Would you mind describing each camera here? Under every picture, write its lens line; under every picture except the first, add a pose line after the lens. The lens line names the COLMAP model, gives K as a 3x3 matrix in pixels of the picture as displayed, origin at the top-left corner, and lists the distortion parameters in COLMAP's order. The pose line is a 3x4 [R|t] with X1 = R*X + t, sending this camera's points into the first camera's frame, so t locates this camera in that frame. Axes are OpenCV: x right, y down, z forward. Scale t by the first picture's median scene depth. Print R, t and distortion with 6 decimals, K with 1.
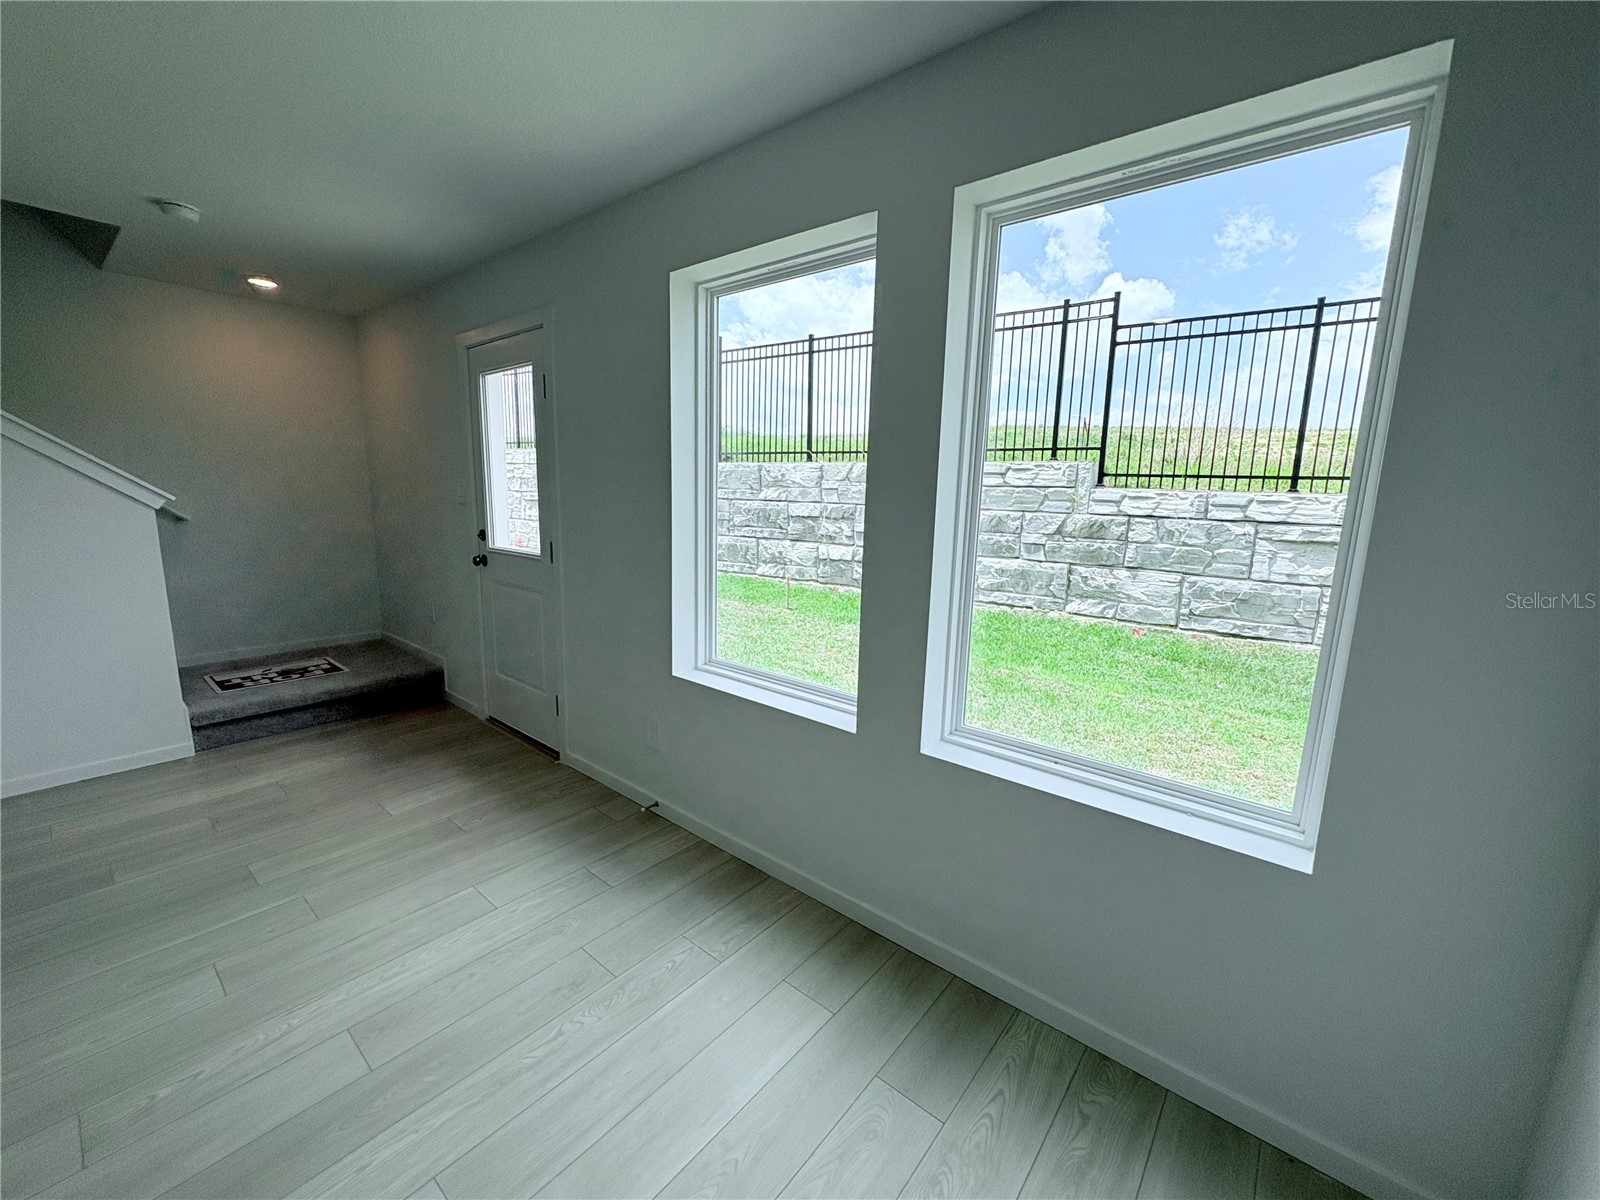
lens RADIAL K [[637.6, 0, 800.0], [0, 637.6, 600.0], [0, 0, 1]] dist [0.010769, 0.000014]
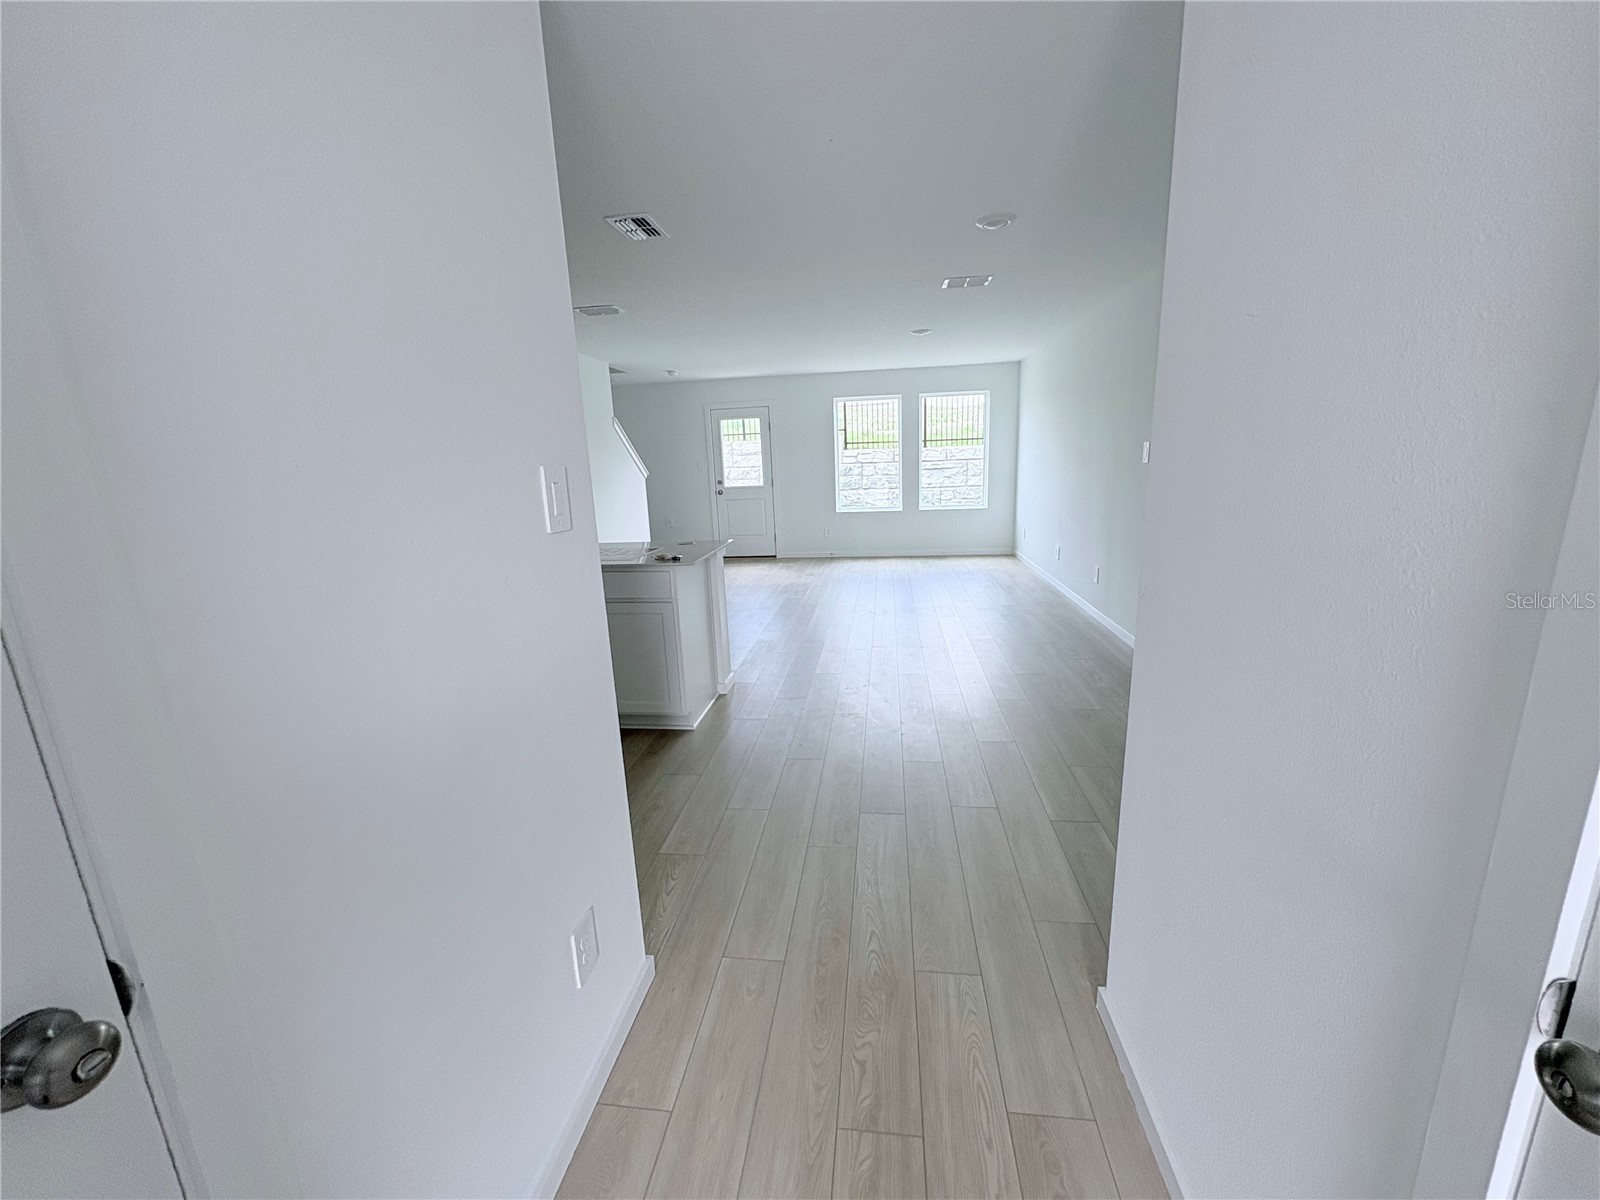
lens RADIAL K [[637.6, 0, 800.0], [0, 637.6, 600.0], [0, 0, 1]] dist [0.010769, 0.000014]
pose [[0.843535, -0.175642, 0.507542, -0.759802], [0.150404, 0.984454, 0.090711, 0.083869], [-0.515585, -0.000182, 0.856839, -0.638003]]
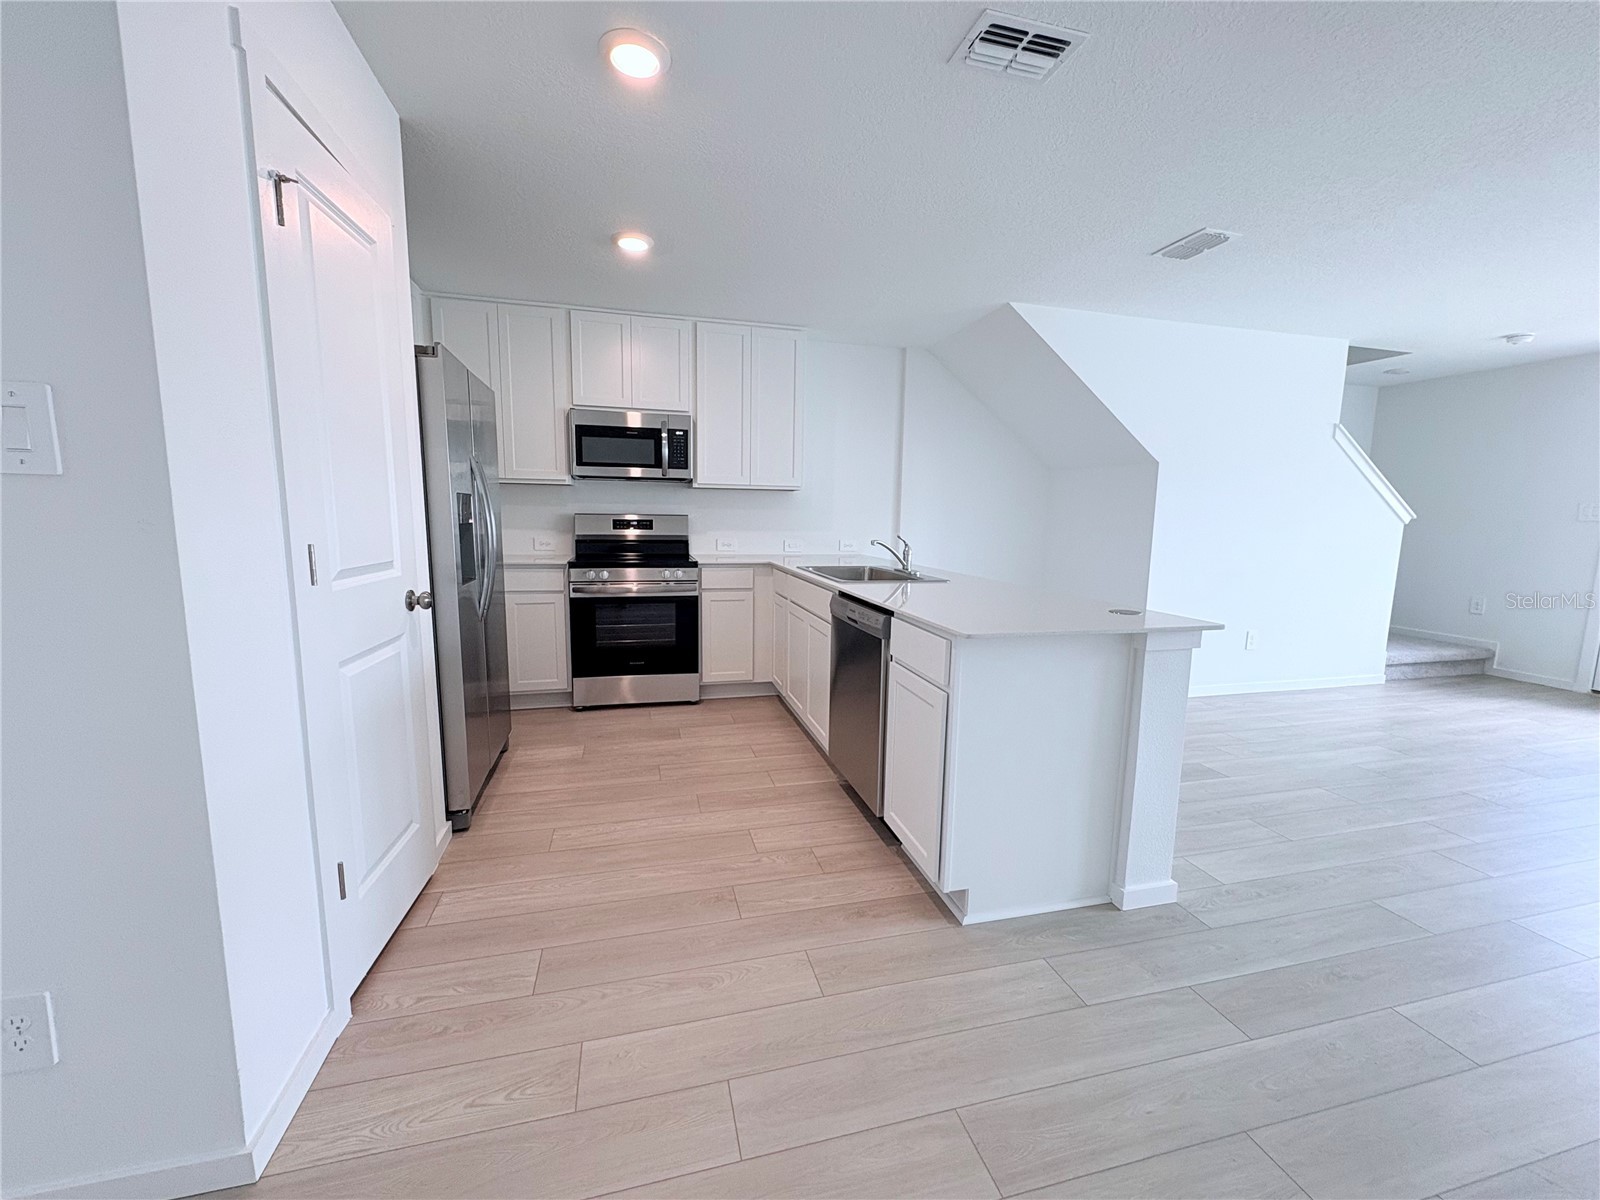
lens RADIAL K [[637.6, 0, 800.0], [0, 637.6, 600.0], [0, 0, 1]] dist [0.010769, 0.000014]
pose [[0.815140, 0.068737, -0.575171, -0.518275], [-0.095039, 0.995349, -0.015739, 0.088163], [0.571414, 0.067493, 0.817882, -0.469732]]
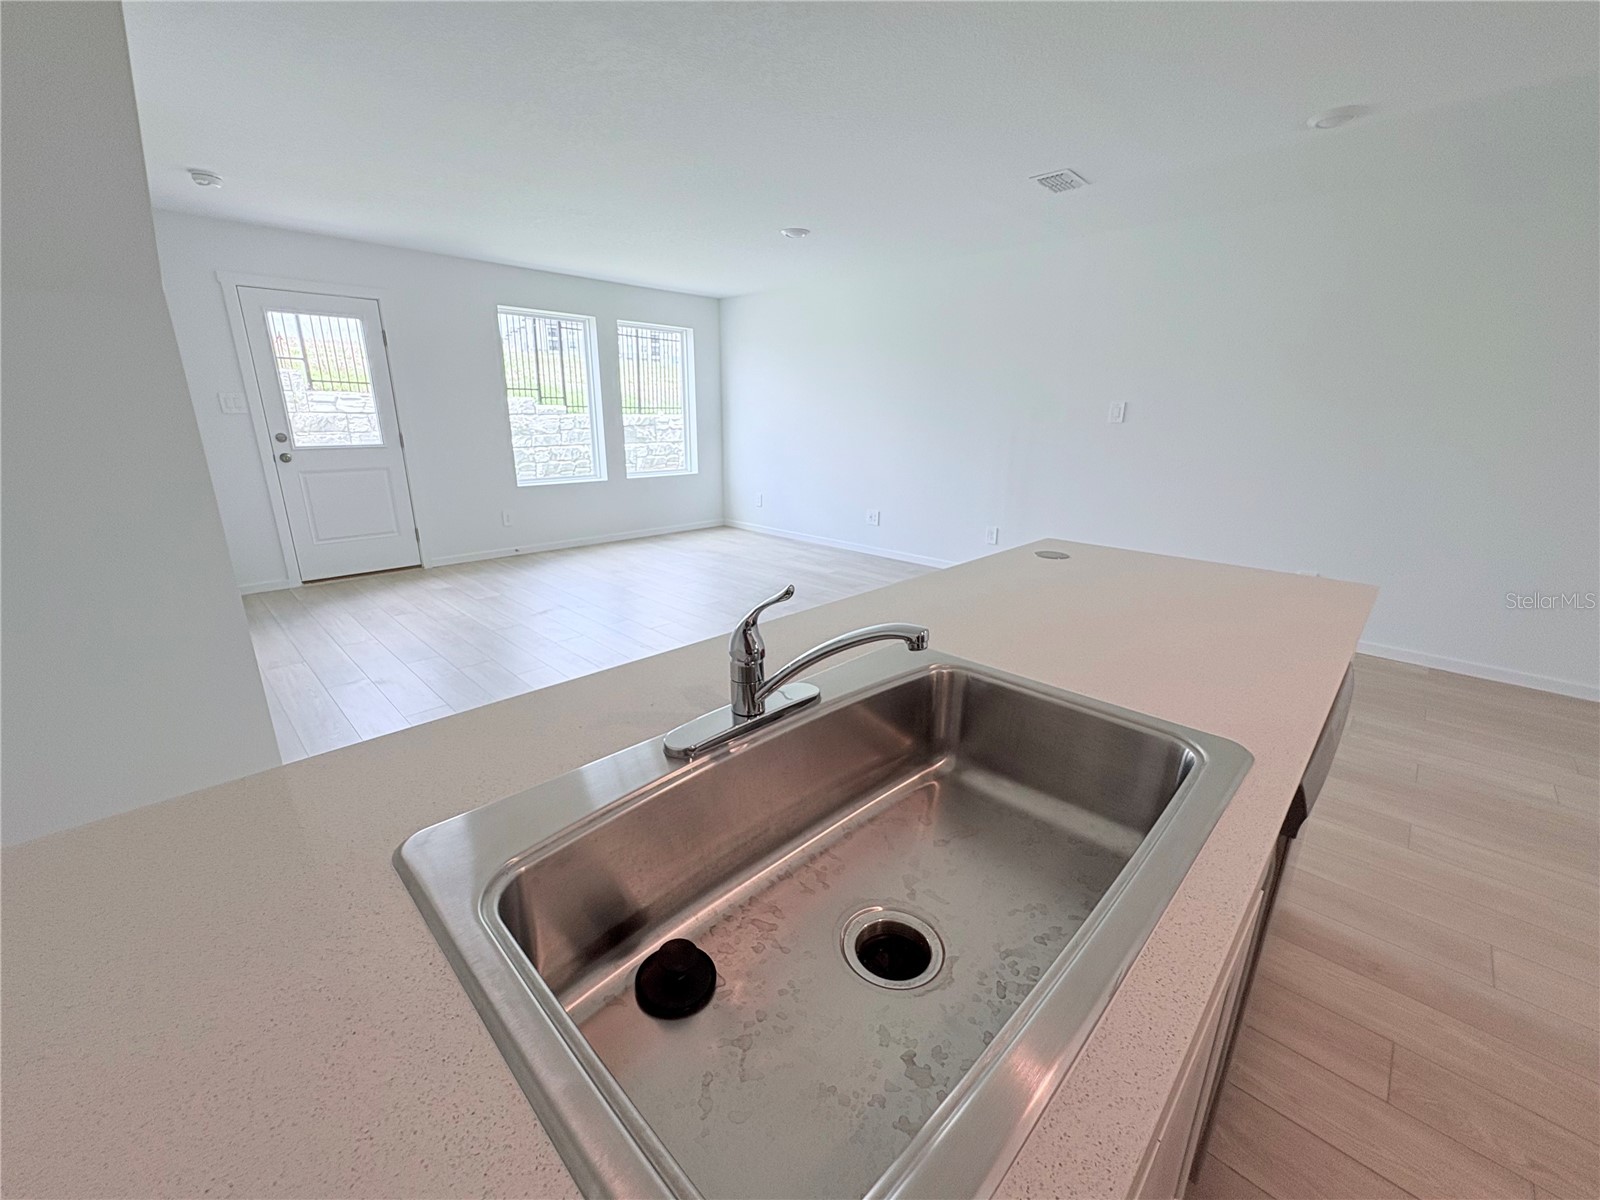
lens RADIAL K [[637.6, 0, 800.0], [0, 637.6, 600.0], [0, 0, 1]] dist [0.010769, 0.000014]
pose [[0.082451, -0.309915, 0.947182, -0.829829], [0.159332, 0.942293, 0.294446, -0.003913], [-0.983776, 0.126639, 0.127072, -0.076894]]
